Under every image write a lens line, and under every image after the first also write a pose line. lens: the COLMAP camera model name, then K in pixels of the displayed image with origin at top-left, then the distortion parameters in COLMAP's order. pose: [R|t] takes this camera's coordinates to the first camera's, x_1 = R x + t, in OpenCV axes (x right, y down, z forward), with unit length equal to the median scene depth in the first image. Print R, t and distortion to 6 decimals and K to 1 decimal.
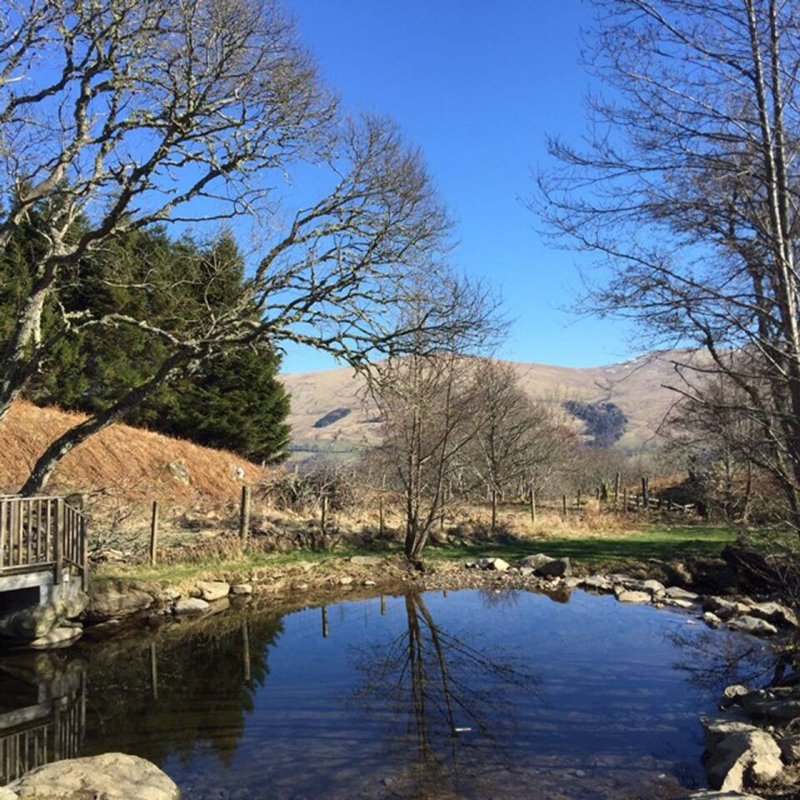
lens RADIAL K [[911.7, 0, 405.0], [0, 911.7, 394.1], [0, 0, 1]] dist [0.046438, 0.000000]
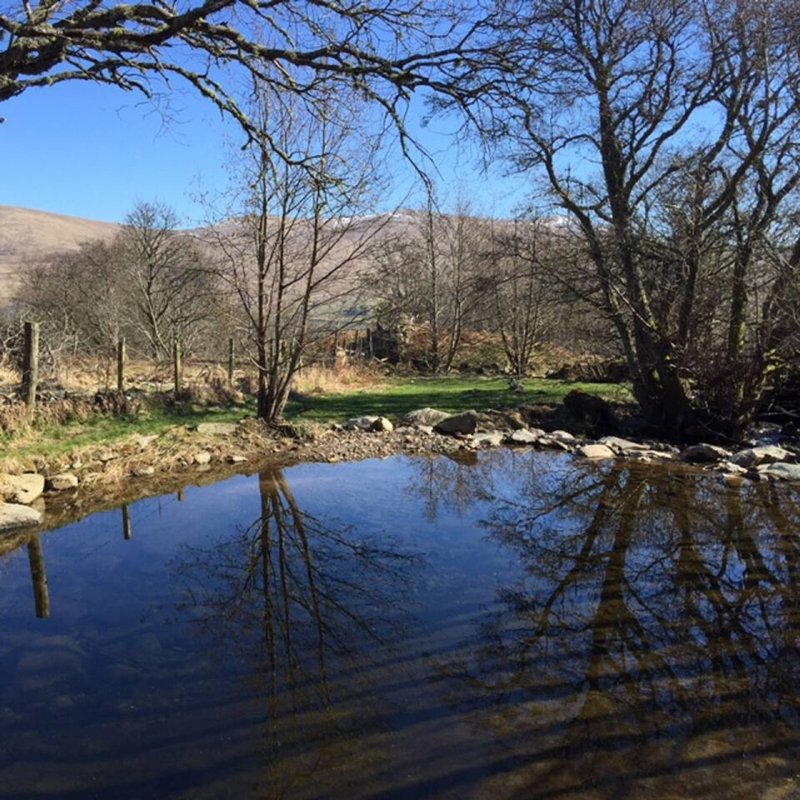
lens RADIAL K [[911.7, 0, 399.3], [0, 911.7, 389.8], [0, 0, 1]] dist [0.046438, 0.000000]
pose [[0.903756, -0.036305, 0.426507, -0.227755], [-0.024673, 0.990322, 0.136579, 0.056293], [-0.427337, -0.133957, 0.894113, 0.332248]]
